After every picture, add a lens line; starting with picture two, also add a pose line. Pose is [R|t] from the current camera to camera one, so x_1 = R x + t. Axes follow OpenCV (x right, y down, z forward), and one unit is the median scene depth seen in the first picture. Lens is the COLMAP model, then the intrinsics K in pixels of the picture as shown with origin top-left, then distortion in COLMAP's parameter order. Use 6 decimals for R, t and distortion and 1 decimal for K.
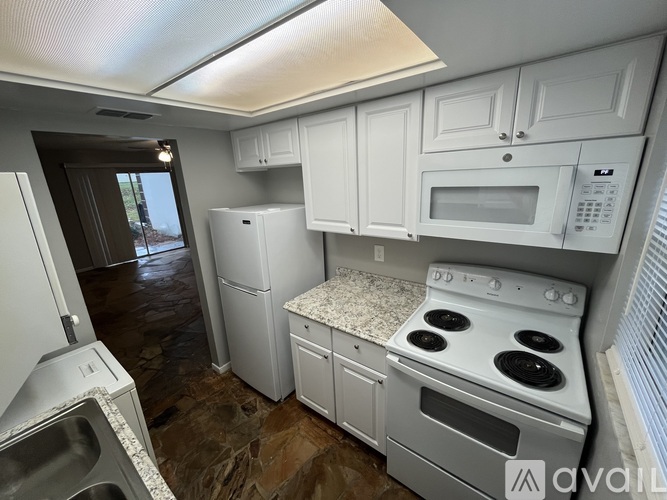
lens RADIAL K [[271.2, 0, 331.9], [0, 271.2, 250.1], [0, 0, 1]] dist [0.000501, 0.000029]
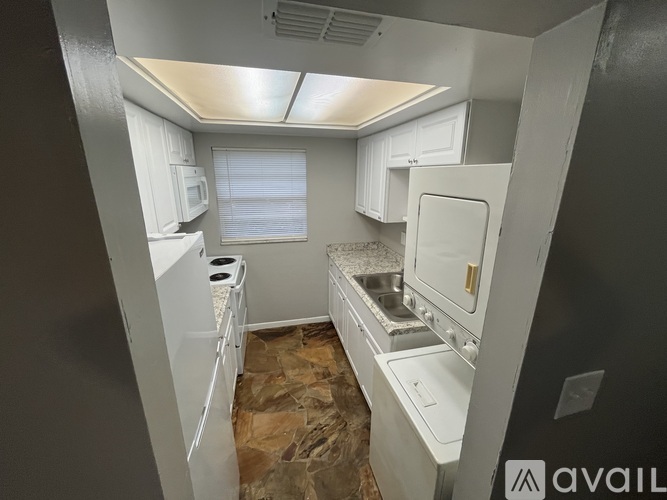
lens RADIAL K [[271.2, 0, 333.1], [0, 271.2, 250.3], [0, 0, 1]] dist [0.000501, 0.000029]
pose [[-0.779336, -0.132689, 0.612396, -0.901672], [0.196457, 0.876304, 0.439882, -0.309890], [-0.595012, 0.463125, -0.656868, 1.202589]]
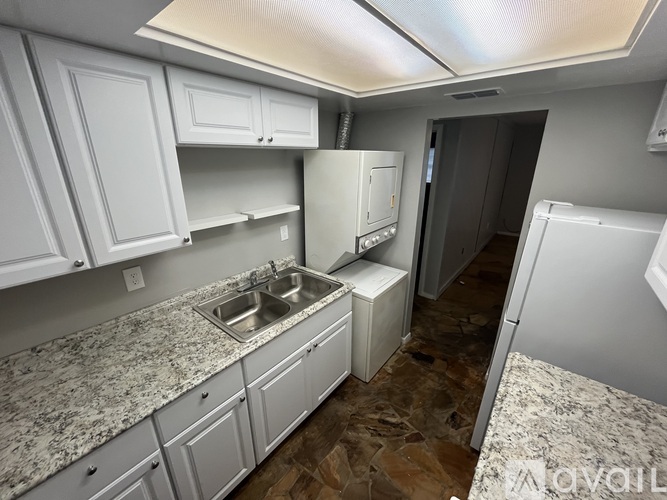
lens RADIAL K [[271.2, 0, 331.8], [0, 271.2, 249.9], [0, 0, 1]] dist [0.000501, 0.000029]
pose [[-0.026720, 0.367923, -0.929472, 0.388072], [-0.274014, 0.891495, 0.360767, -0.155321], [0.961355, 0.264328, 0.076995, 0.447247]]
